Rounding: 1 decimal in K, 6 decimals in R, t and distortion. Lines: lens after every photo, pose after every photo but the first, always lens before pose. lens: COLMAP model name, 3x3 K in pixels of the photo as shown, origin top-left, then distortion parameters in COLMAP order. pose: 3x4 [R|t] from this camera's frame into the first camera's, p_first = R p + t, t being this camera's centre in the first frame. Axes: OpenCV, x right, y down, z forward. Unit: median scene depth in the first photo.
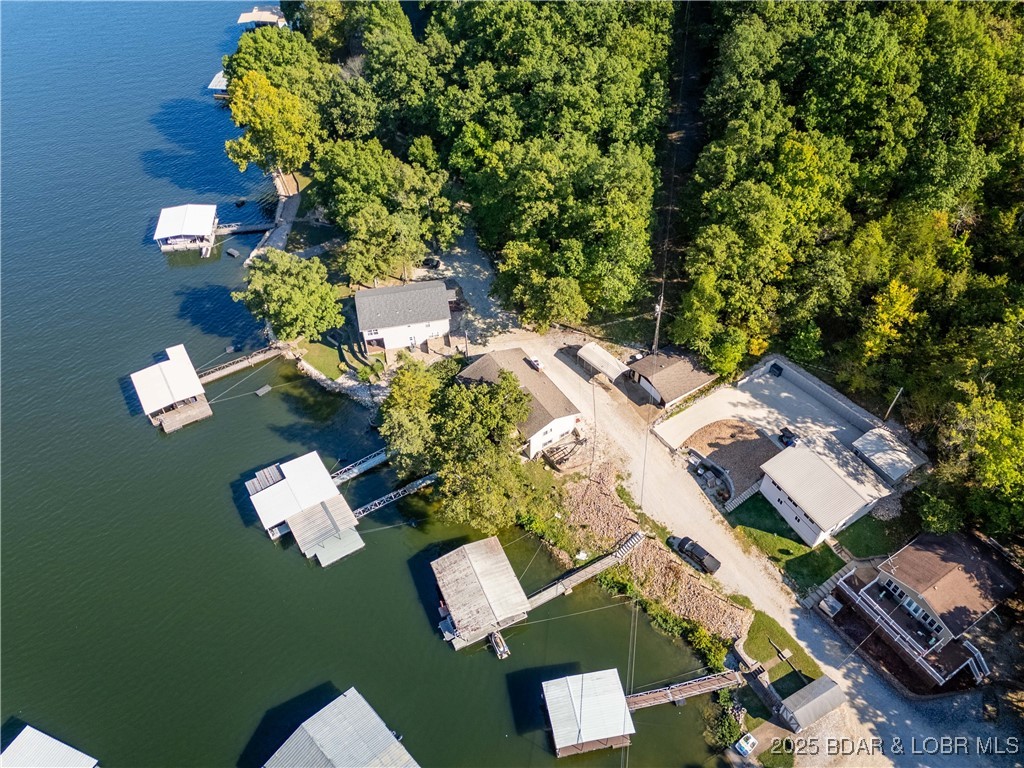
lens RADIAL K [[733.2, 0, 511.8], [0, 733.2, 363.8], [0, 0, 1]] dist [0.042511, -0.027399]
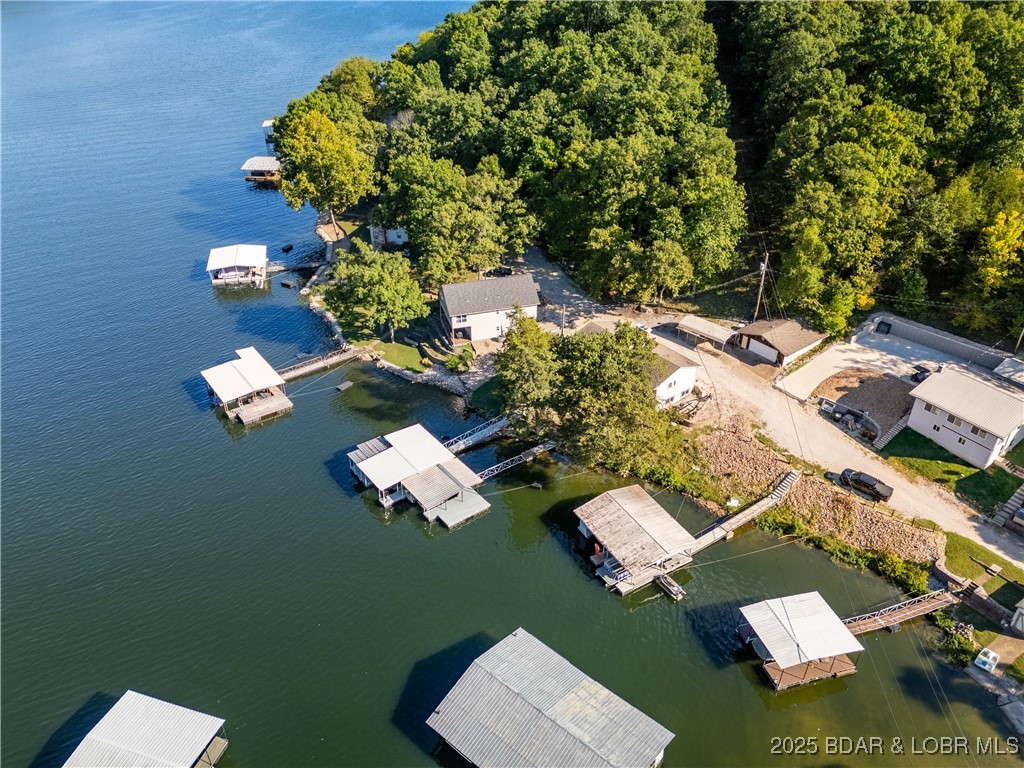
lens RADIAL K [[733.2, 0, 511.8], [0, 733.2, 363.8], [0, 0, 1]] dist [0.042511, -0.027399]
pose [[0.996613, -0.034421, 0.074689, -0.219417], [0.051070, 0.970890, -0.234017, 0.269288], [-0.064459, 0.237038, 0.969360, 0.087018]]
